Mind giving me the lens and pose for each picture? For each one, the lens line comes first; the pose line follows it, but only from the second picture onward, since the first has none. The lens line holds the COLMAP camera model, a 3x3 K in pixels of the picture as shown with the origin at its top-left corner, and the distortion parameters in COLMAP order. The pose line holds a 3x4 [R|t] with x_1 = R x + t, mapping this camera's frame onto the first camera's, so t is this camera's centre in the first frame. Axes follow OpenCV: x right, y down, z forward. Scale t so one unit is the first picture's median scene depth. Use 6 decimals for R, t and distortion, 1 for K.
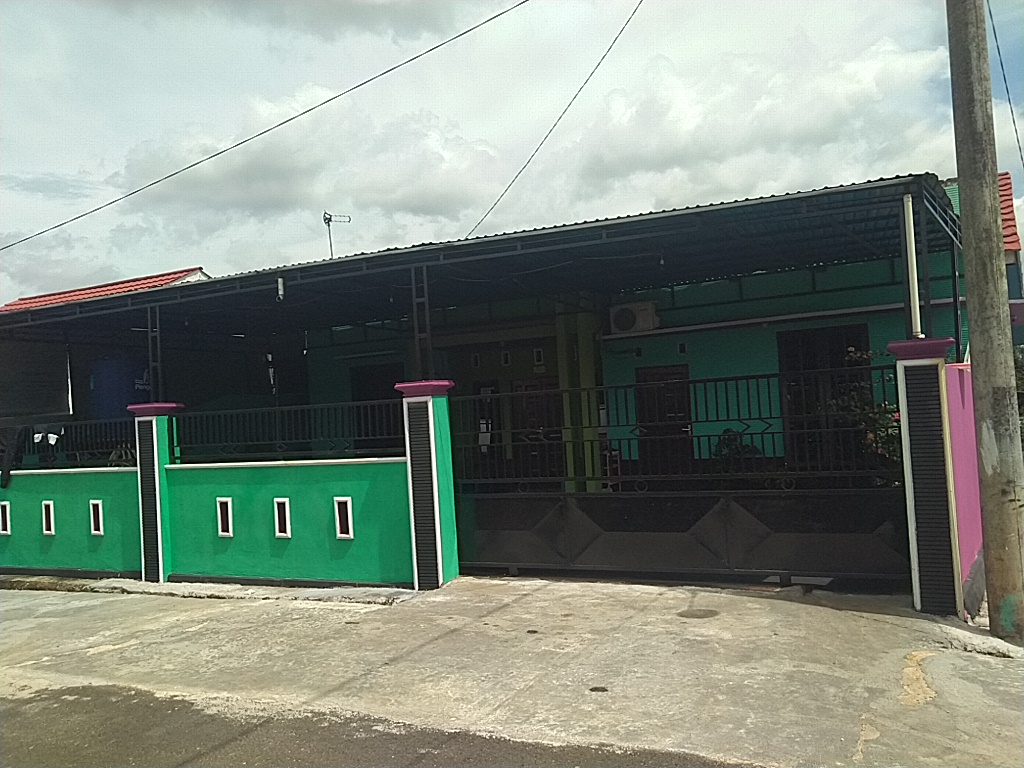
lens RADIAL K [[773.6, 0, 552.7], [0, 773.6, 385.5], [0, 0, 1]] dist [0.023095, -0.005903]
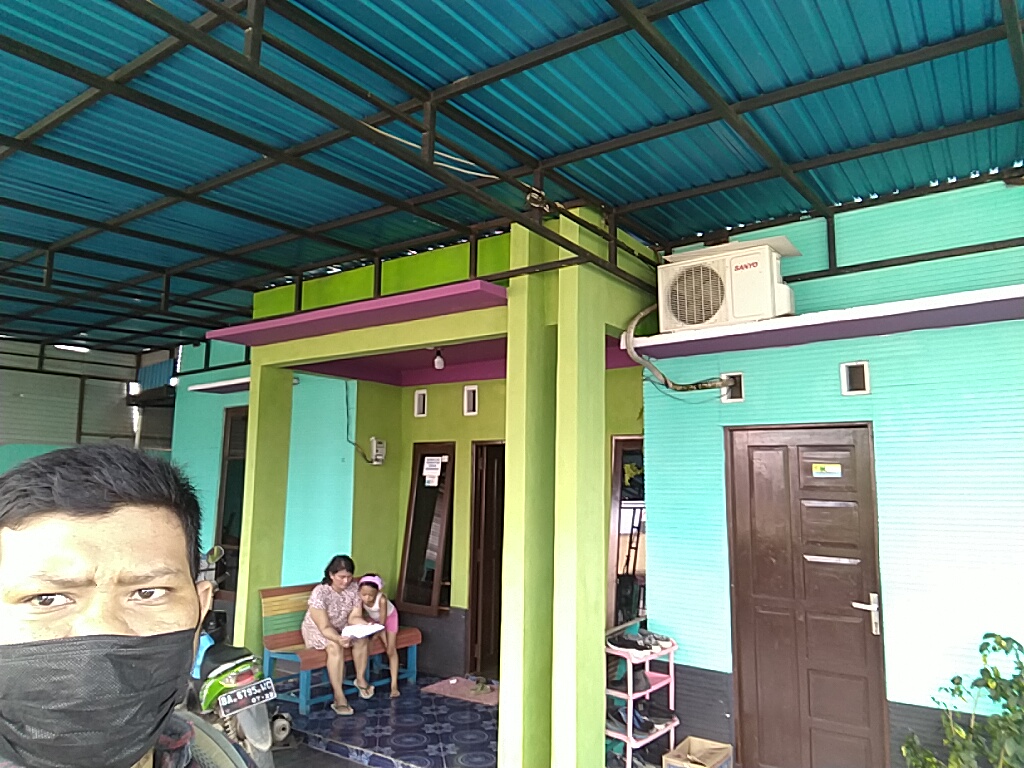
lens RADIAL K [[721.2, 0, 557.6], [0, 721.2, 385.9], [0, 0, 1]] dist [0.031316, -0.055635]
pose [[0.982922, 0.039858, -0.179655, 0.205178], [-0.057257, 0.994044, -0.092727, -0.011452], [0.174889, 0.101430, 0.979350, 1.448839]]
